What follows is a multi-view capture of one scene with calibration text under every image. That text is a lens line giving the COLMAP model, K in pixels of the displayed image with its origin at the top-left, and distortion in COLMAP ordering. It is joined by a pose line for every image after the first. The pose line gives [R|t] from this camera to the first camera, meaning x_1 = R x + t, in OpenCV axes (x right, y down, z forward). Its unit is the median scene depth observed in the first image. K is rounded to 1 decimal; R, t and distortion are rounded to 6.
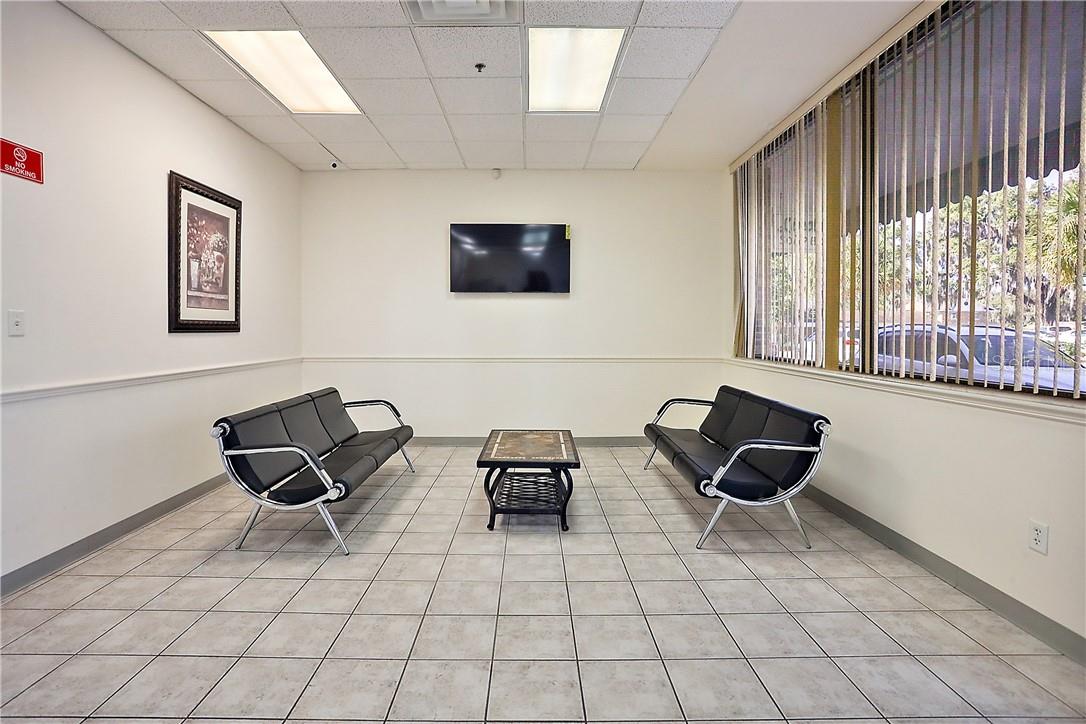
lens RADIAL K [[540.2, 0, 530.9], [0, 540.2, 338.8], [0, 0, 1]] dist [-0.025481, 0.005500]
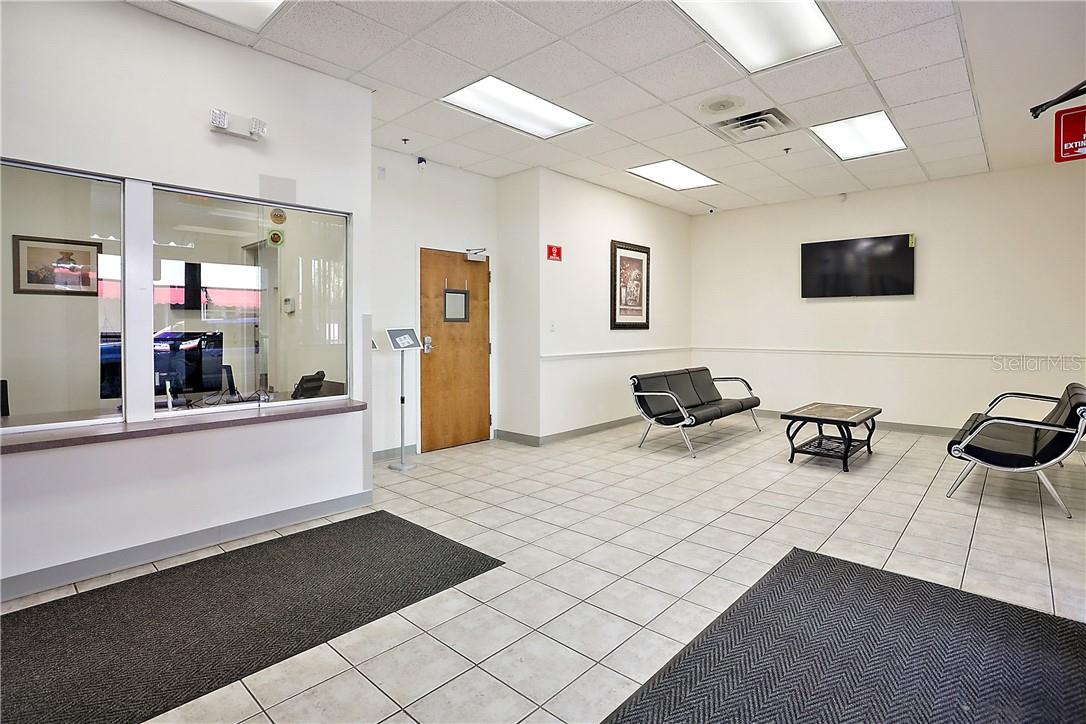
lens RADIAL K [[540.2, 0, 531.1], [0, 540.2, 329.5], [0, 0, 1]] dist [-0.025481, 0.005500]
pose [[0.732200, 0.001530, -0.681088, 0.344112], [-0.010370, 0.999907, -0.008902, 0.006883], [0.681011, 0.013580, 0.732148, -0.484395]]
